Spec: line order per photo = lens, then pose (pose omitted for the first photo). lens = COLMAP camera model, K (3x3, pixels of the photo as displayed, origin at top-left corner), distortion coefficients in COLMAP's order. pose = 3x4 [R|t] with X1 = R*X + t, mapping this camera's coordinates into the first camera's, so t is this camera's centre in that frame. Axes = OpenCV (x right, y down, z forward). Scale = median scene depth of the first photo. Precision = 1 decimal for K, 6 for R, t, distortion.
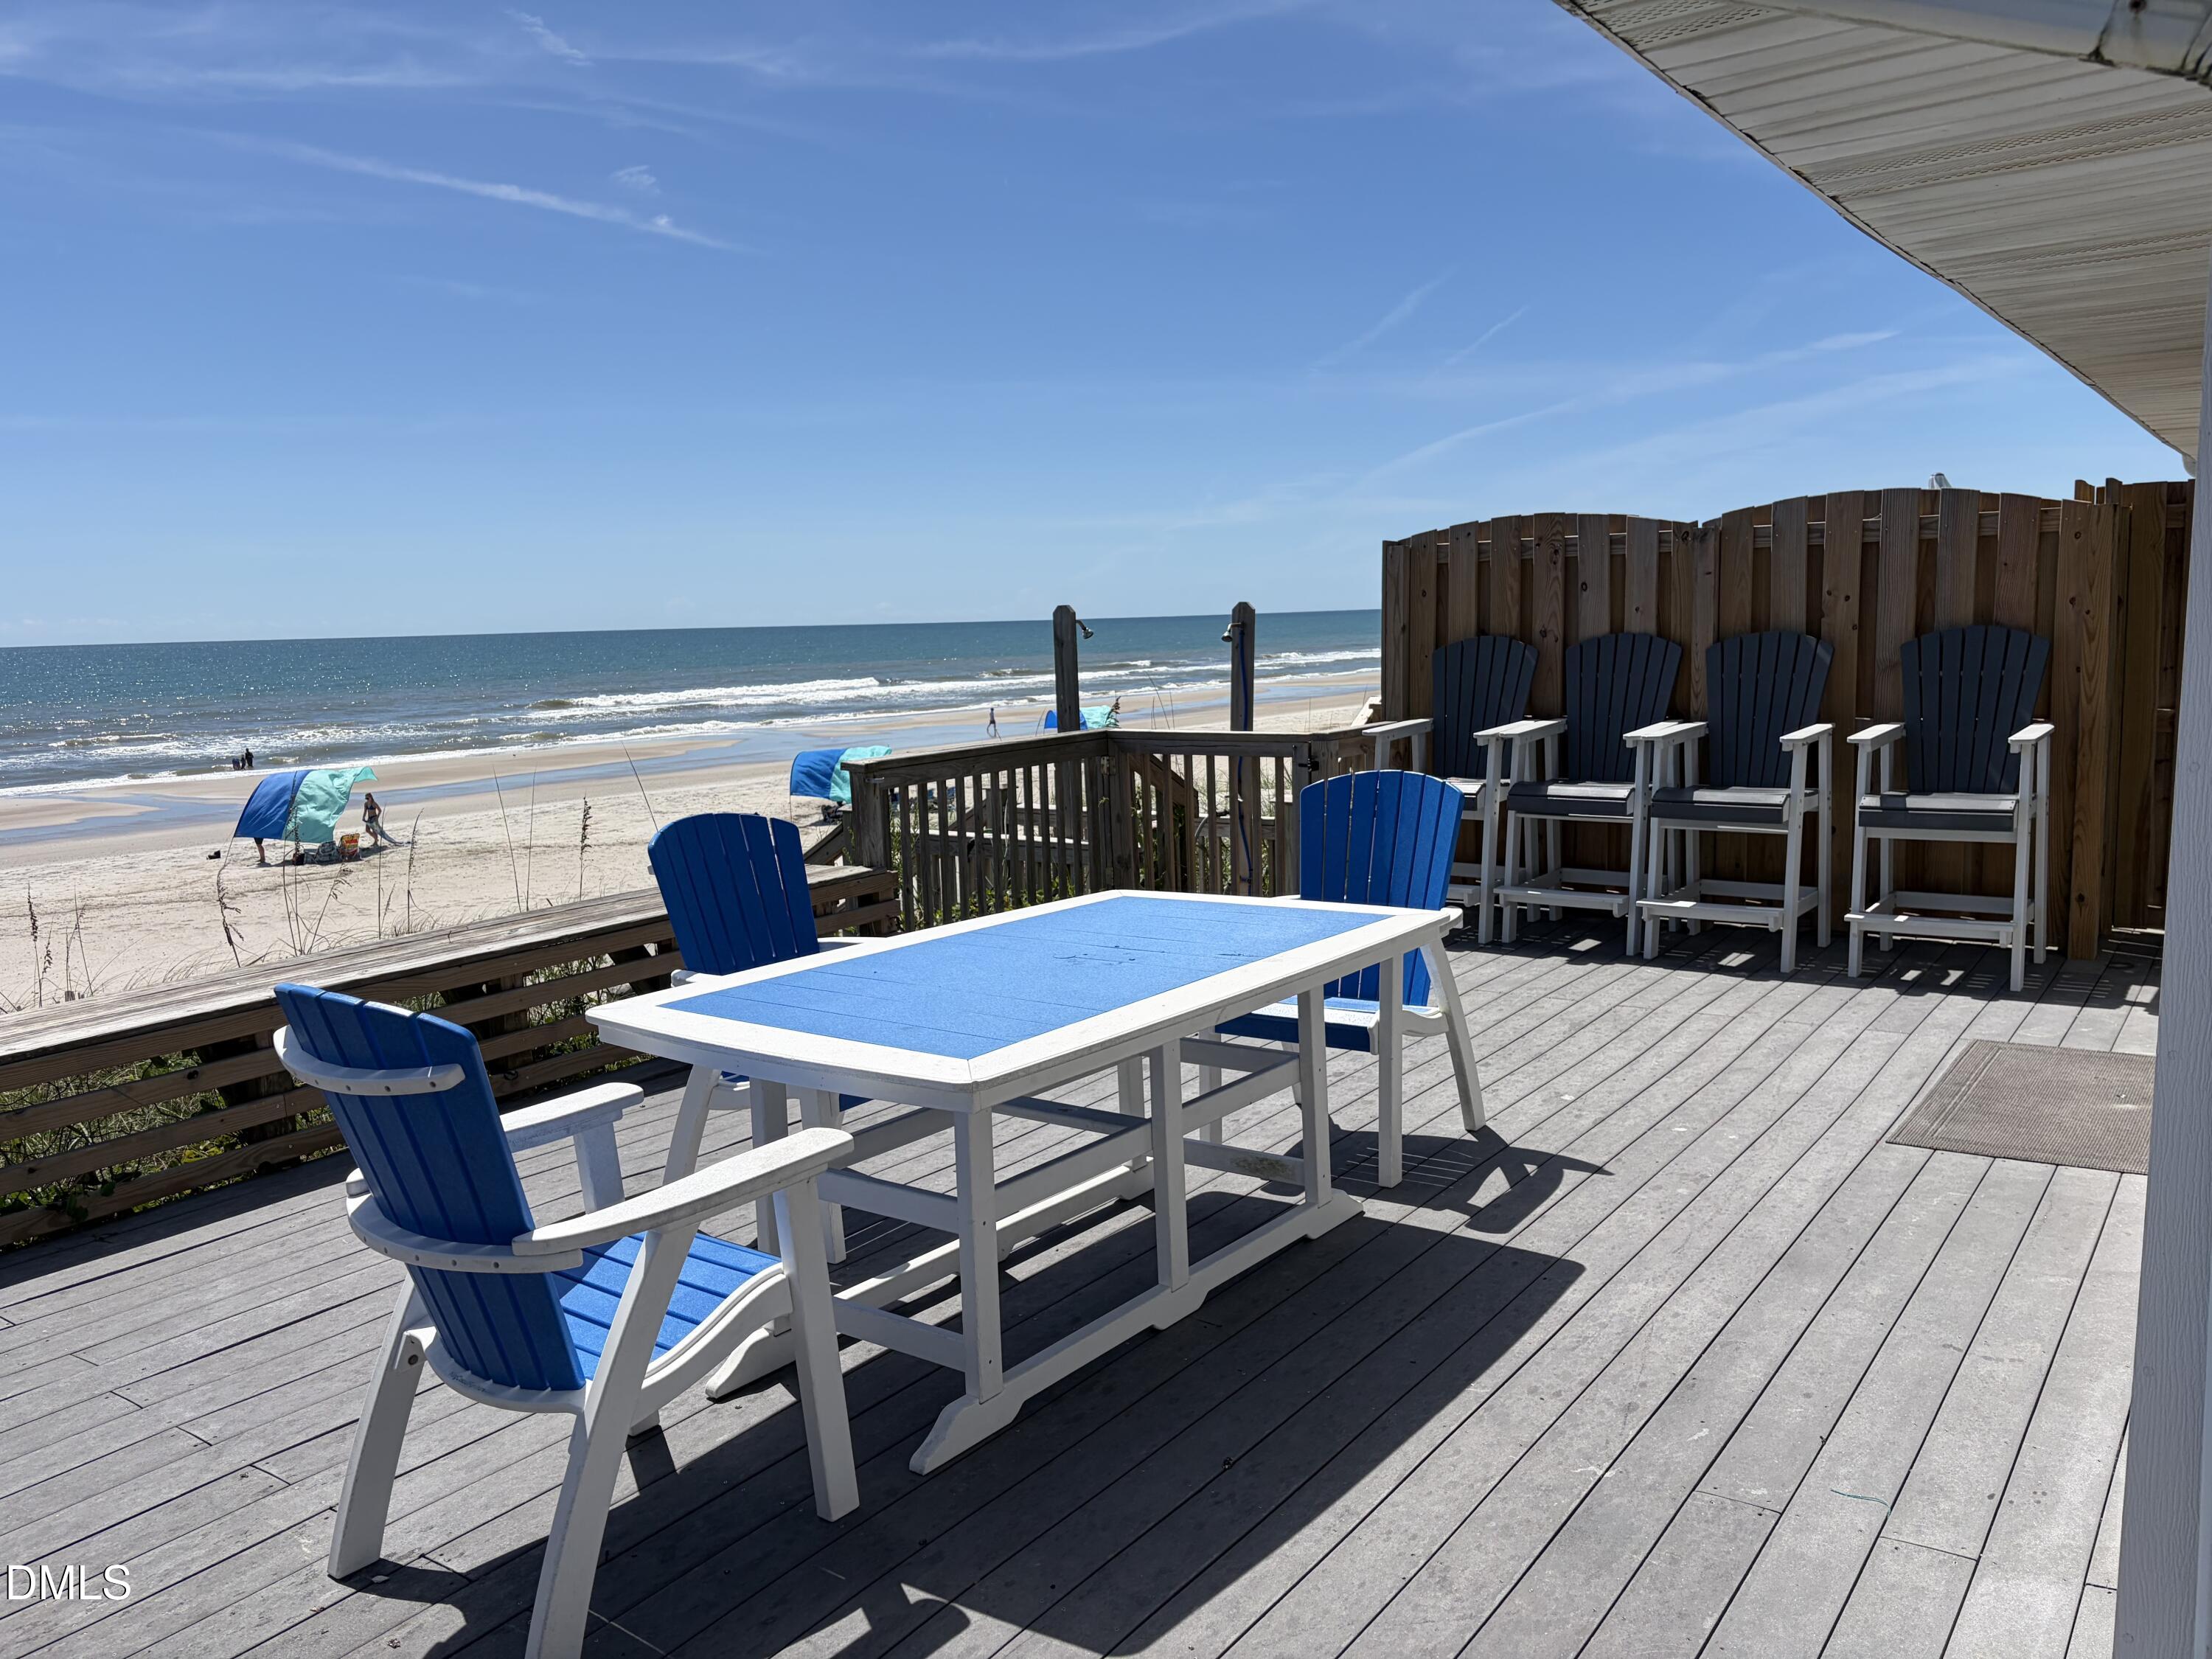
lens RADIAL K [[1682.7, 0, 1133.3], [0, 1682.7, 838.5], [0, 0, 1]] dist [0.069696, -0.079502]
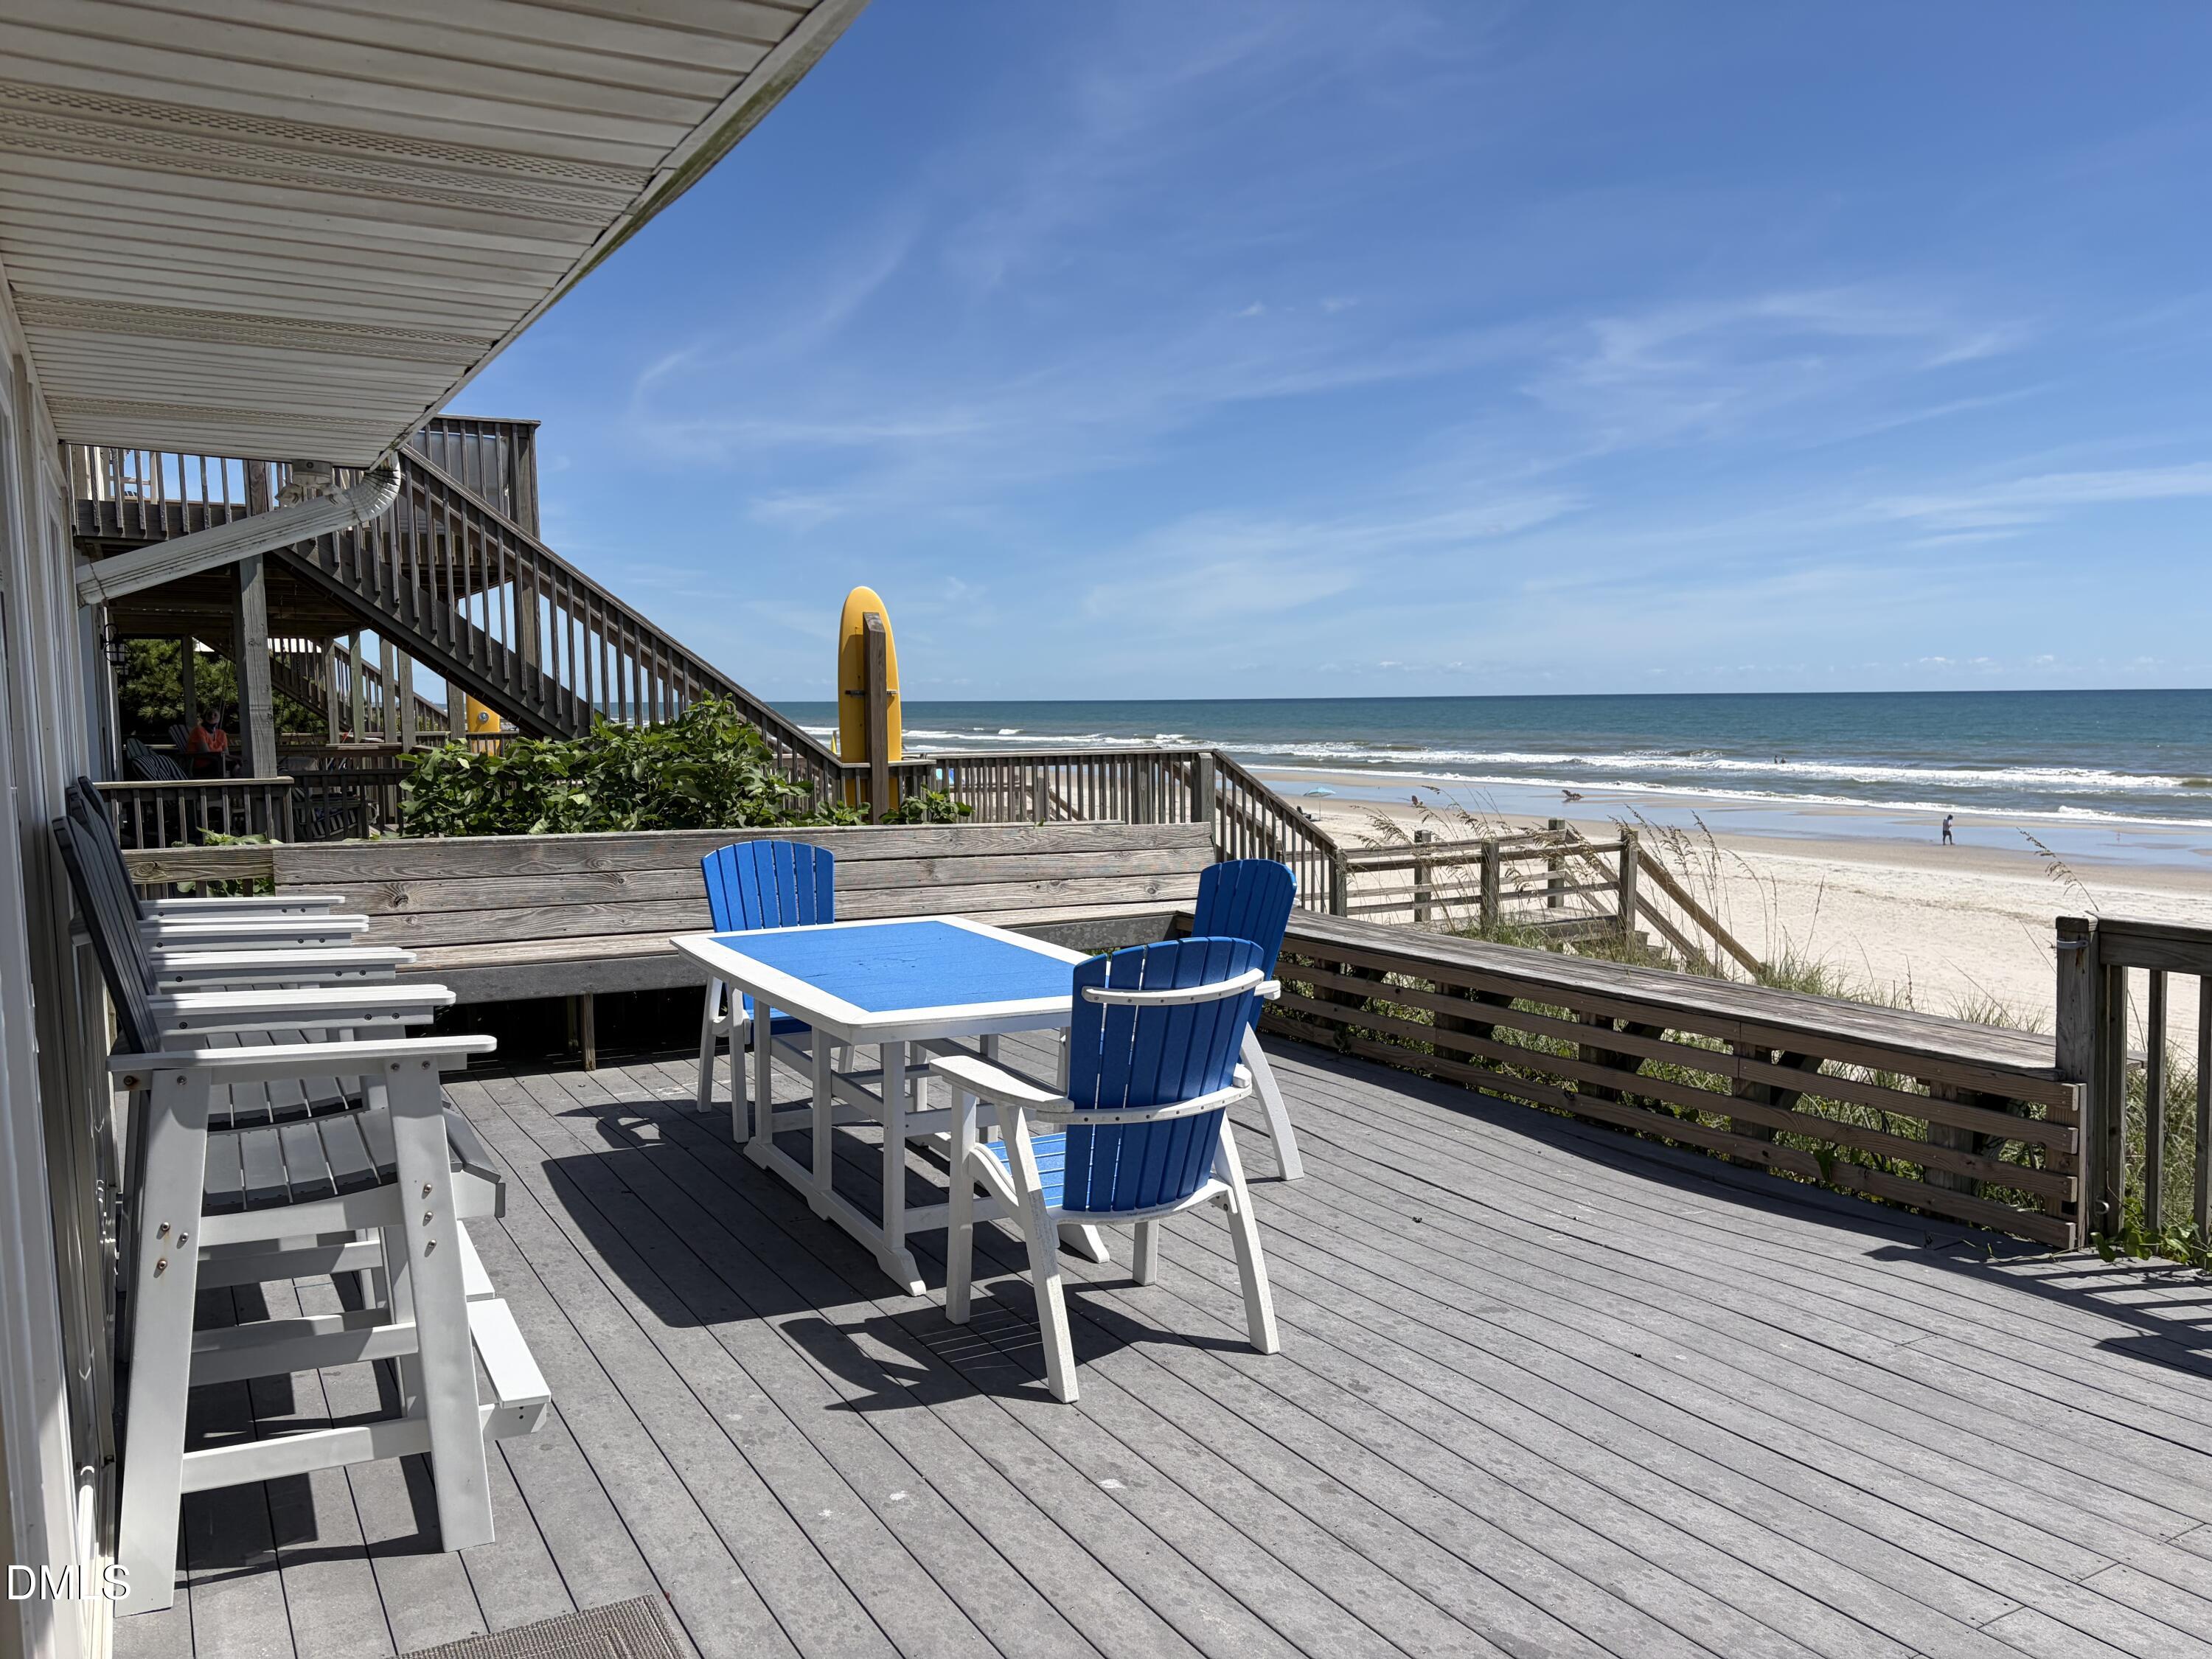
lens RADIAL K [[1682.7, 0, 1133.3], [0, 1682.7, 838.5], [0, 0, 1]] dist [0.069696, -0.079502]
pose [[-0.415427, 0.109457, -0.903017, 1.183562], [-0.096838, 0.981770, 0.163553, -0.290785], [0.904457, 0.155391, -0.397254, 1.774518]]
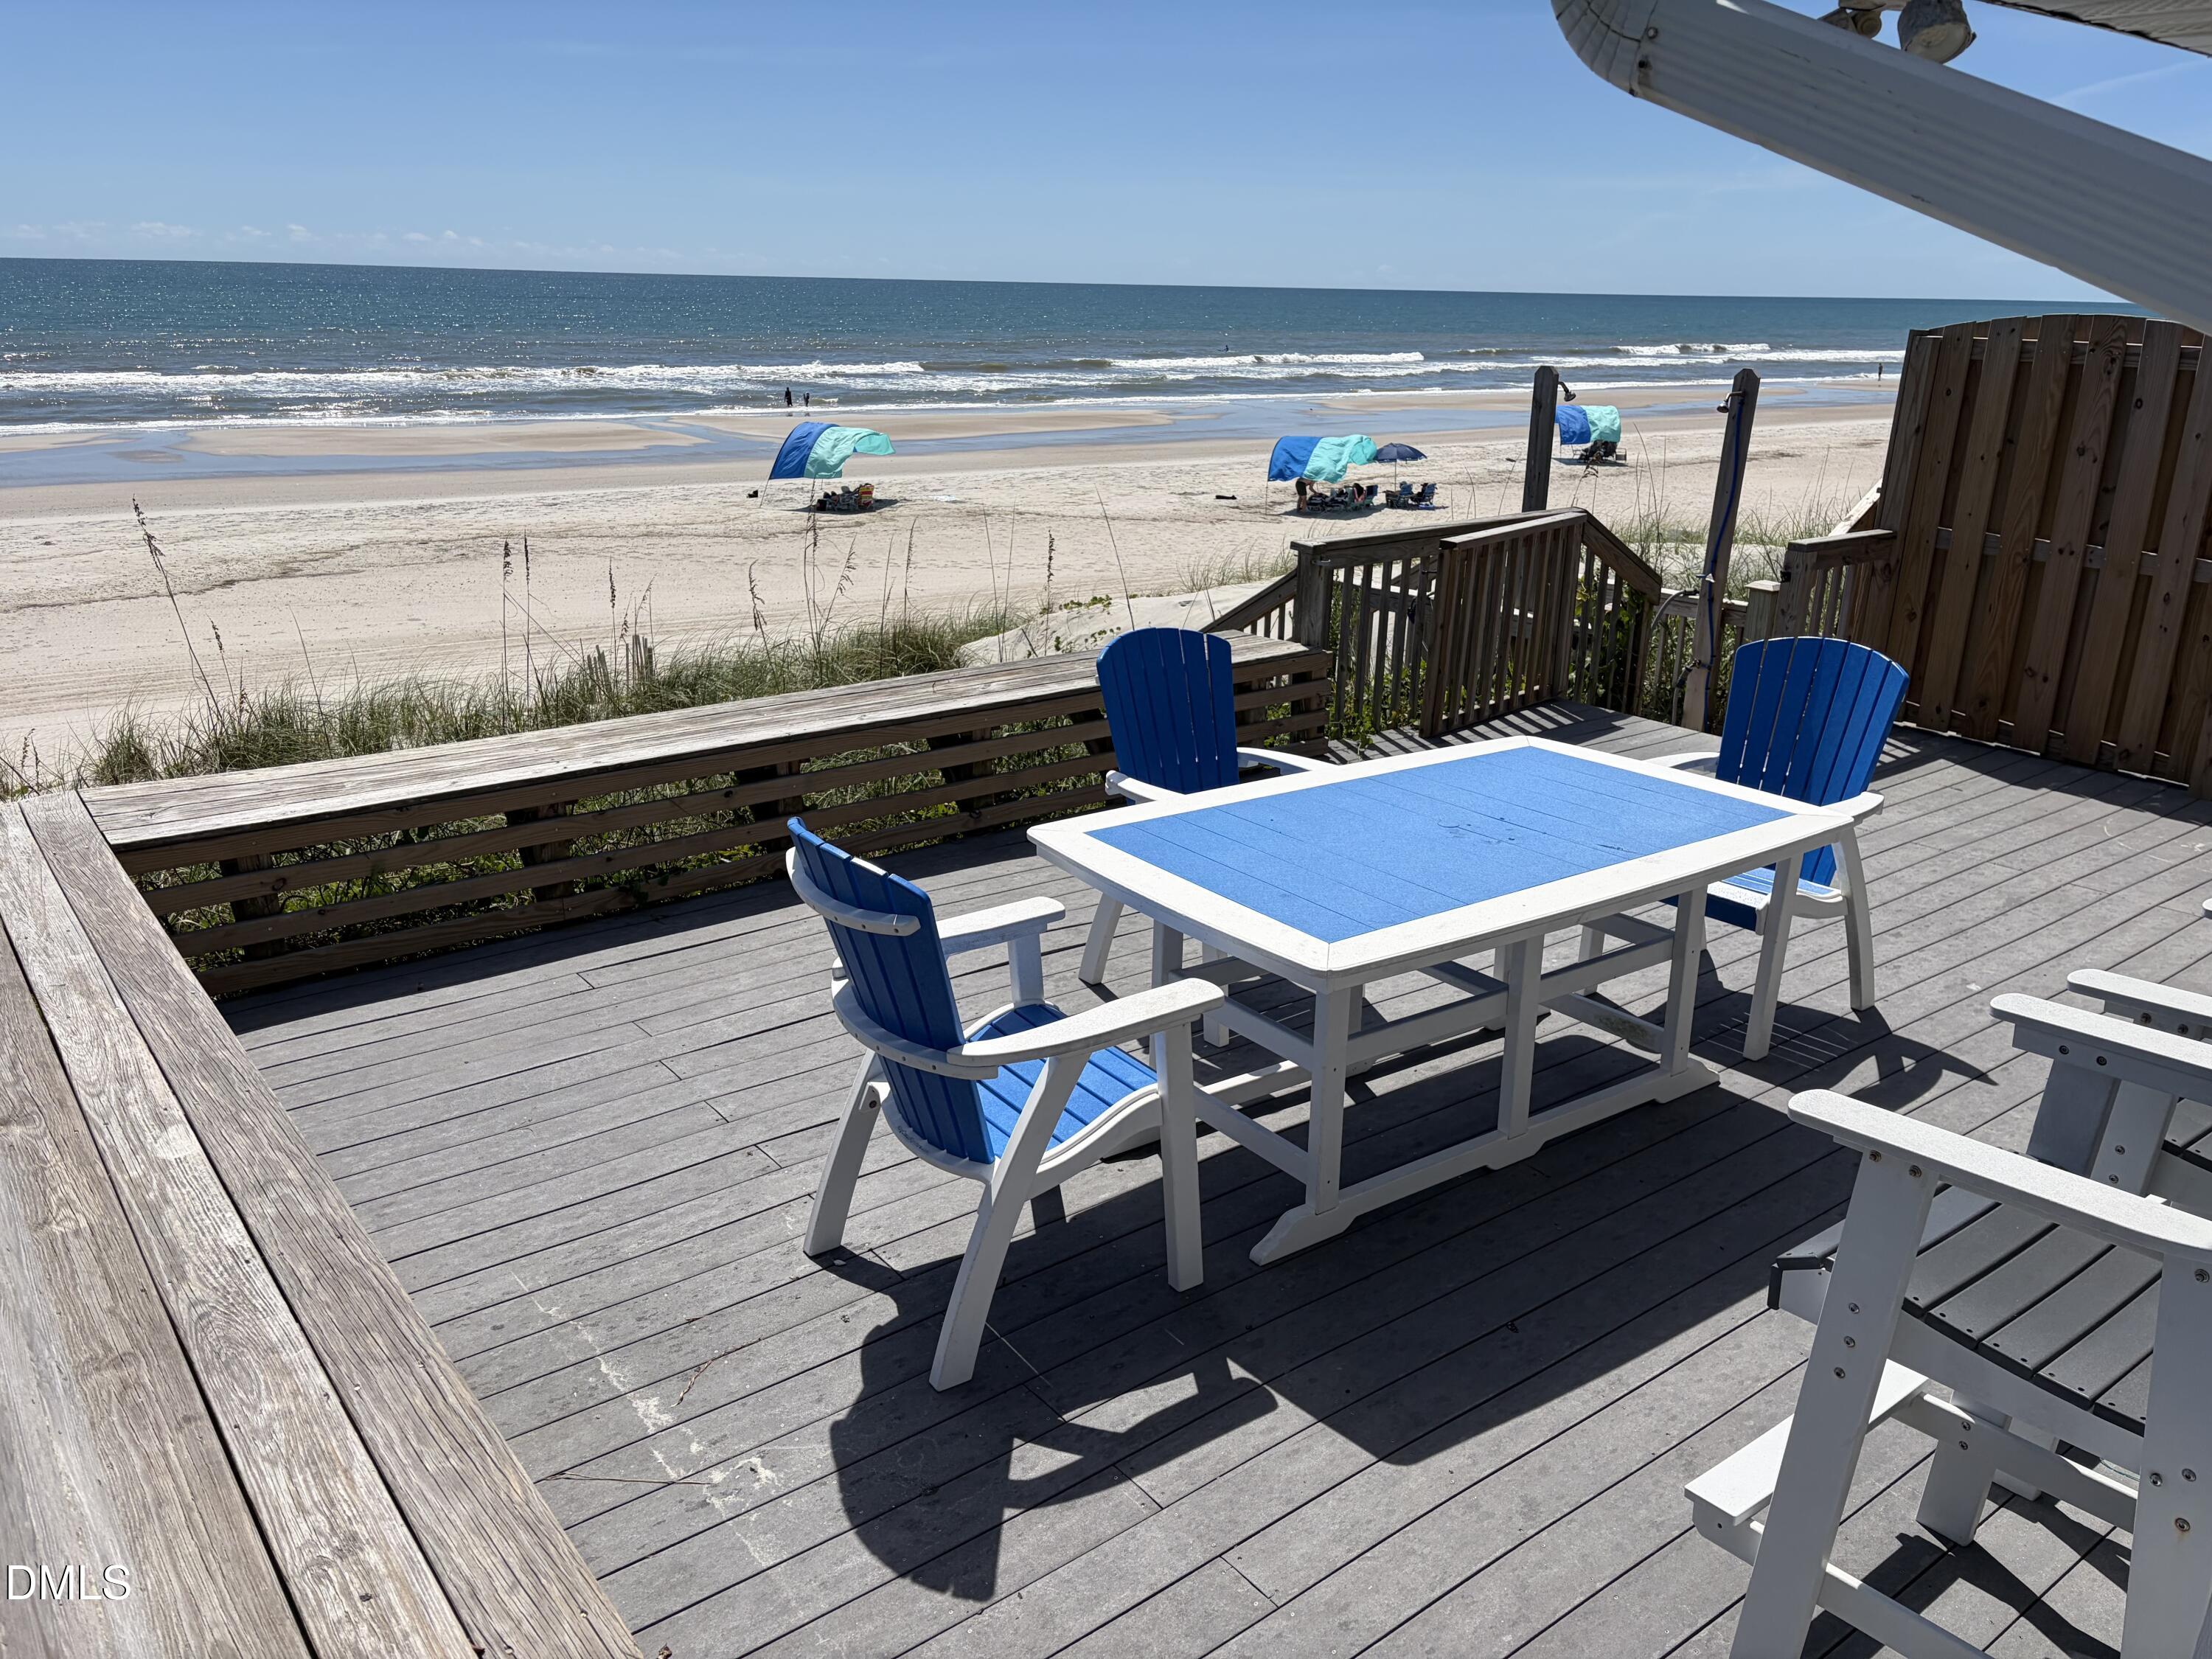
lens RADIAL K [[1682.7, 0, 1133.3], [0, 1682.7, 838.5], [0, 0, 1]] dist [0.069696, -0.079502]
pose [[0.957516, 0.139399, -0.252450, 0.039548], [-0.091033, 0.976755, 0.194071, -0.113135], [0.273635, -0.162845, 0.947948, -0.079709]]
